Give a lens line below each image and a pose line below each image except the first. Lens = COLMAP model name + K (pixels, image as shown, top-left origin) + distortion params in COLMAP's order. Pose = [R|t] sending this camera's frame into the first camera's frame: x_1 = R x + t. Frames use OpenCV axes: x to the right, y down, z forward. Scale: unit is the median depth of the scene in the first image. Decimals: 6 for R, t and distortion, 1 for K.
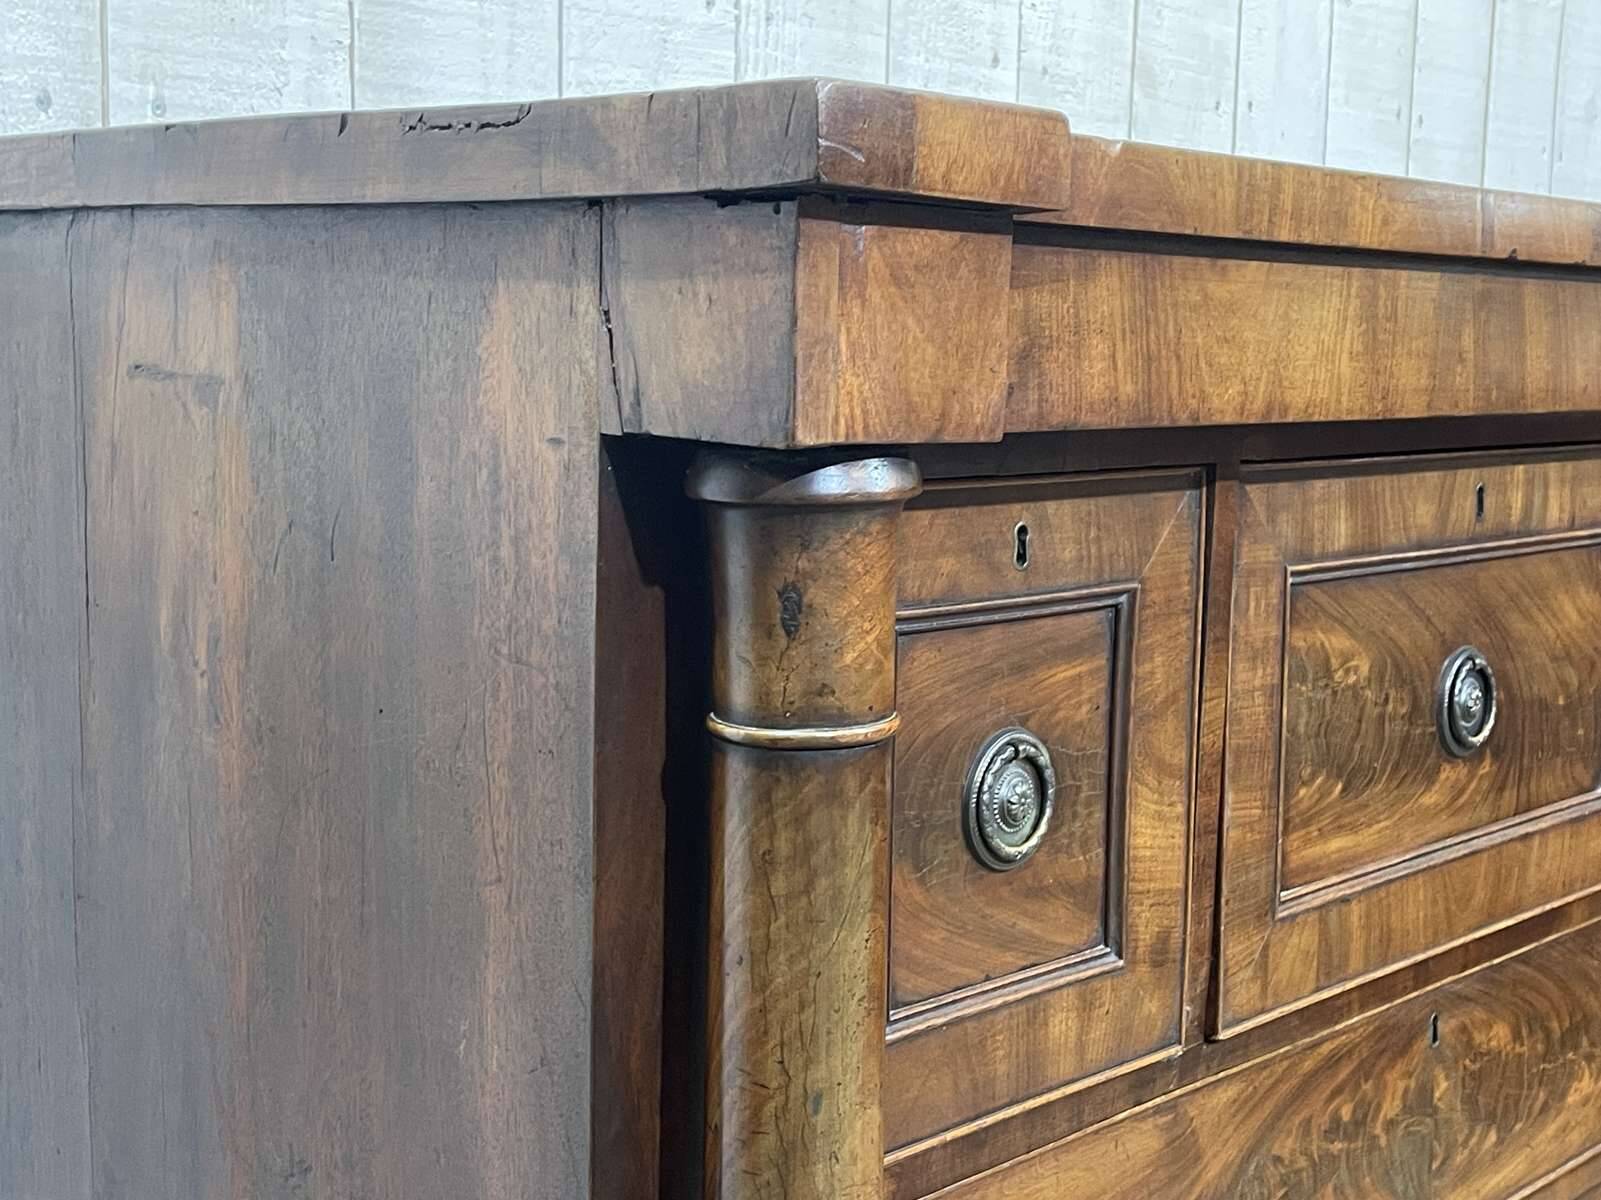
lens RADIAL K [[2260.4, 0, 800.5], [0, 2260.4, 600.0], [0, 0, 1]] dist [0.016780, 0.011336]
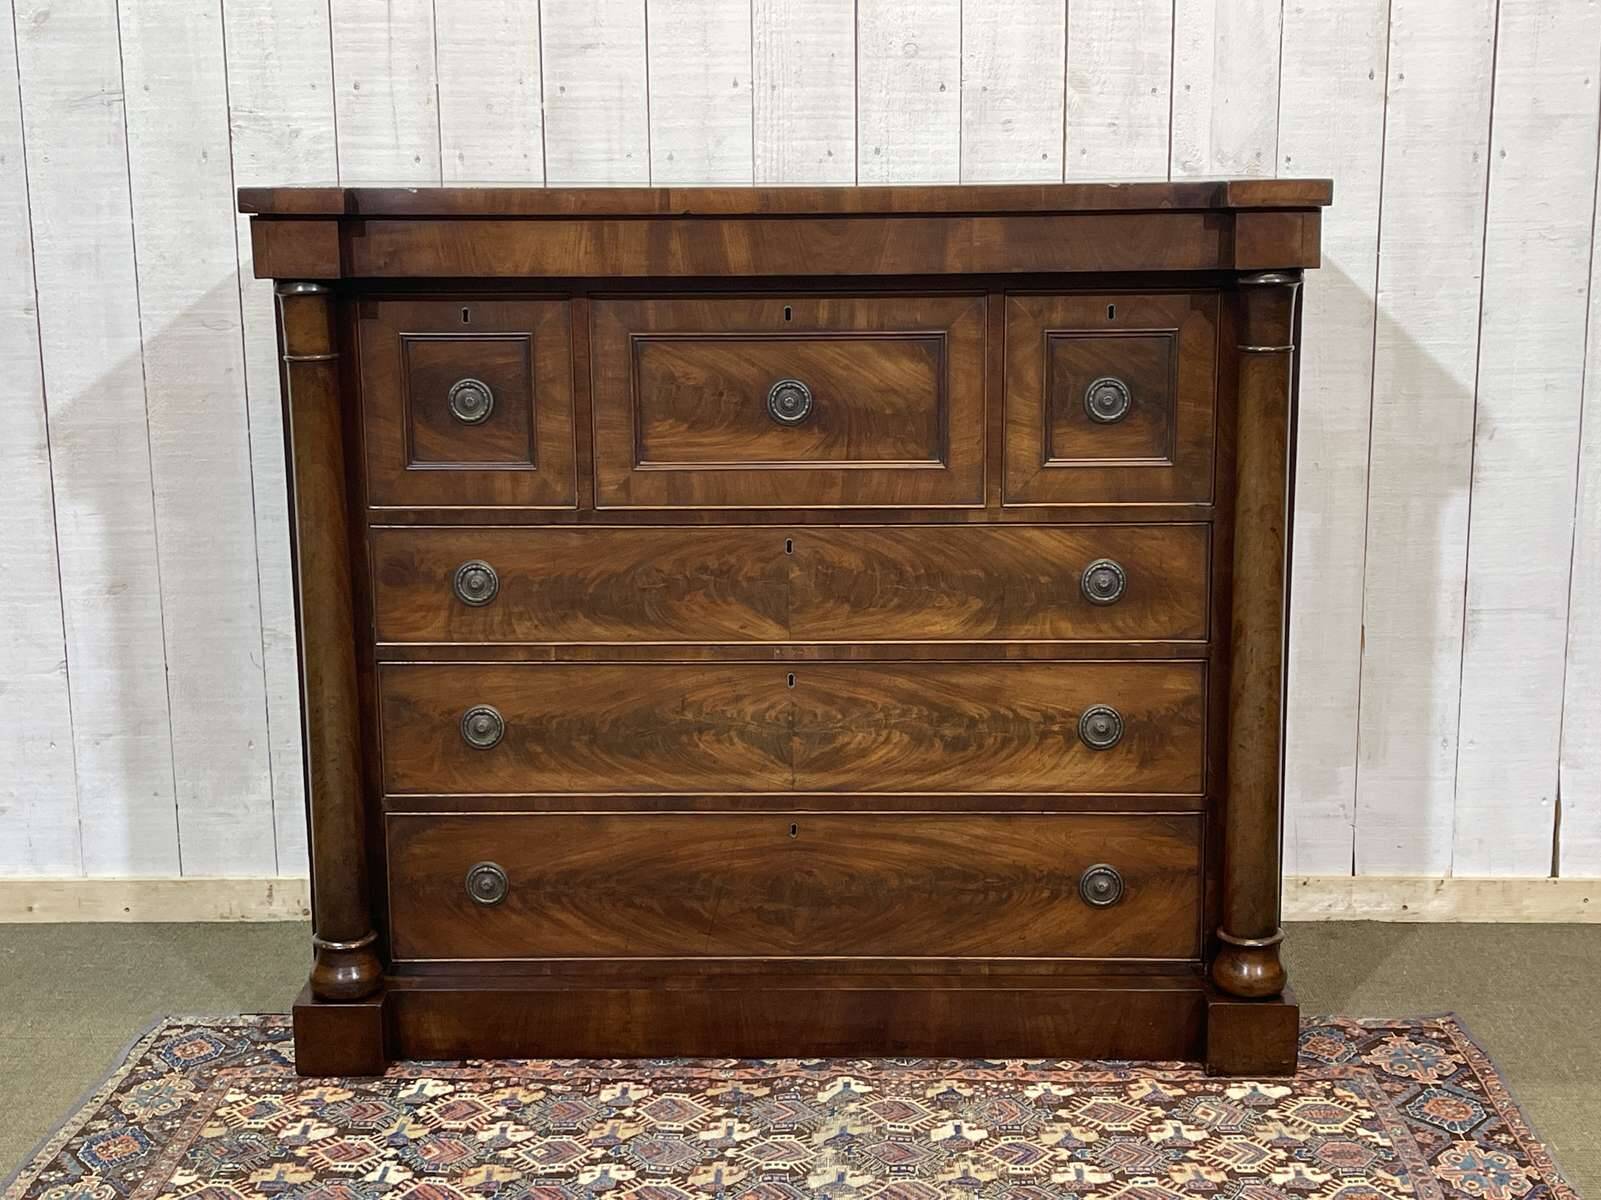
lens RADIAL K [[2203.4, 0, 800.5], [0, 2203.4, 600.0], [0, 0, 1]] dist [0.168549, -0.602662]
pose [[0.664467, 0.119821, -0.737650, 2.129009], [-0.067987, 0.992662, 0.100003, 0.021217], [0.744219, -0.016298, 0.667737, -0.532822]]
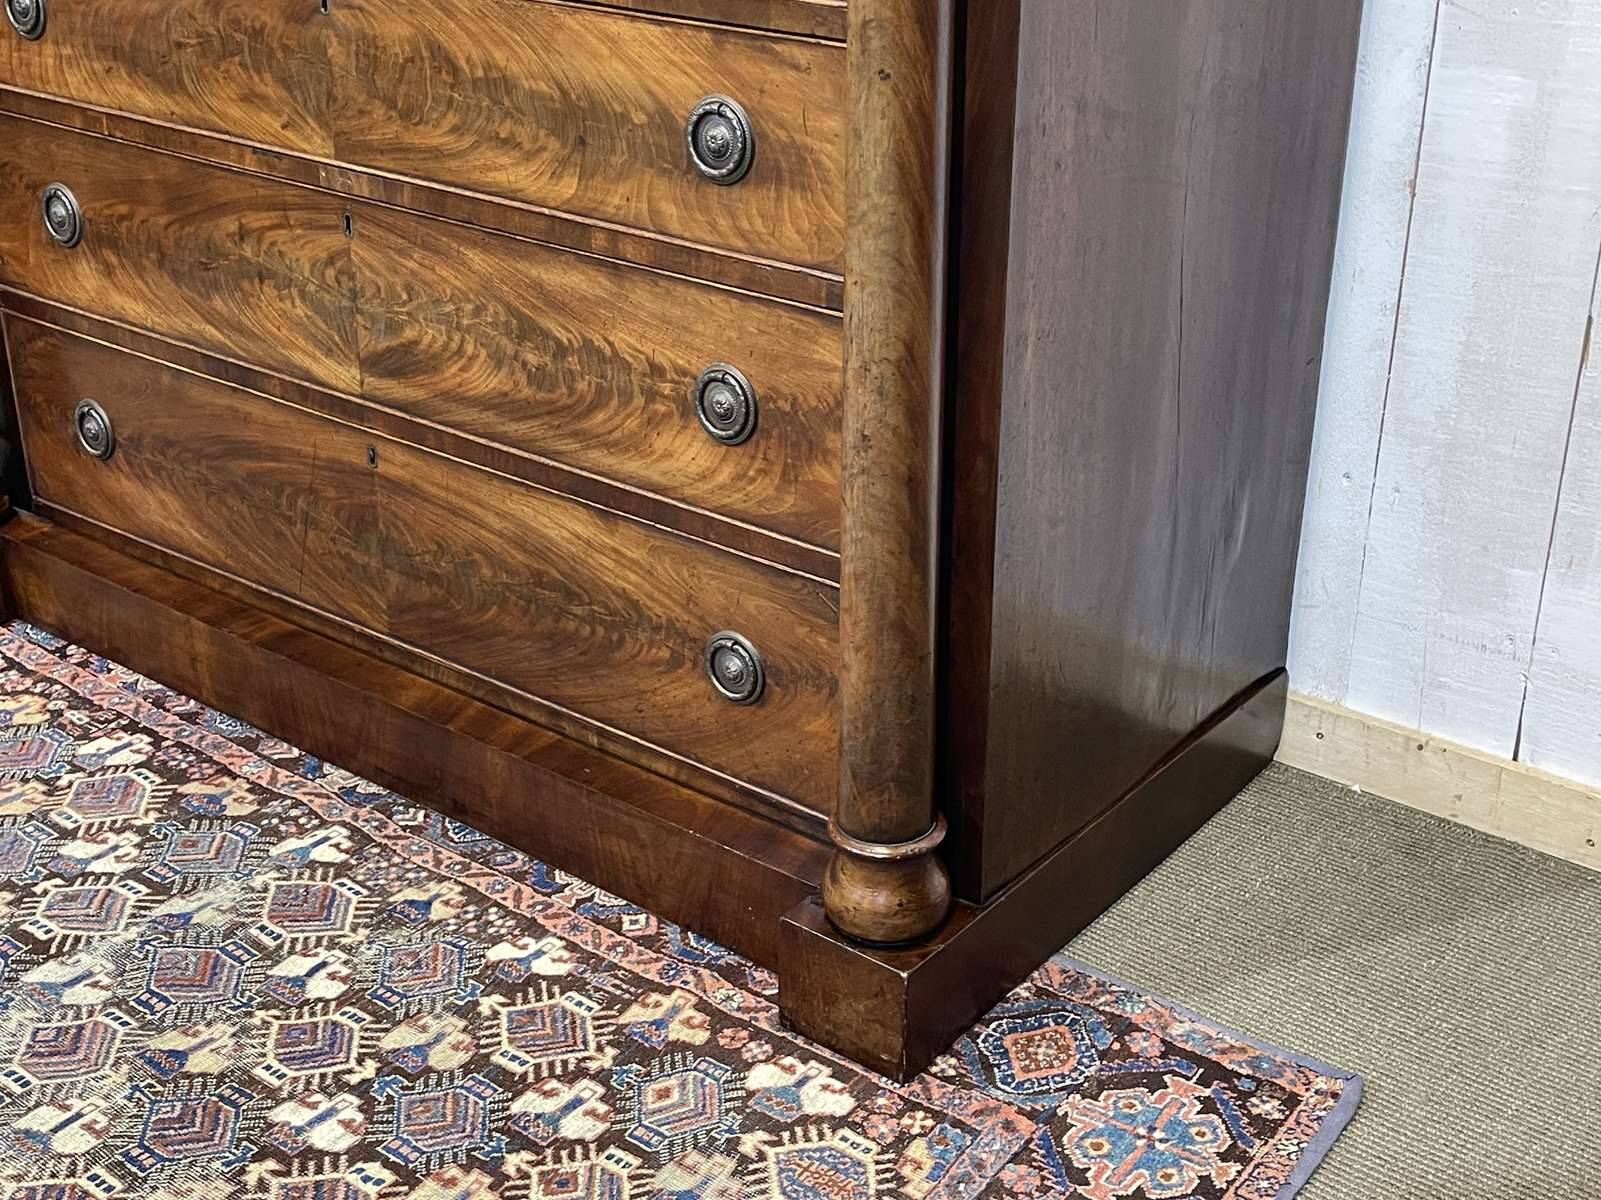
lens RADIAL K [[2053.2, 0, 800.5], [0, 2053.2, 600.0], [0, 0, 1]] dist [0.132496, -0.403865]
pose [[0.087110, 0.411959, -0.907029, 1.768890], [-0.121244, 0.908106, 0.400803, -0.024675], [0.988793, 0.075058, 0.129053, 1.262131]]
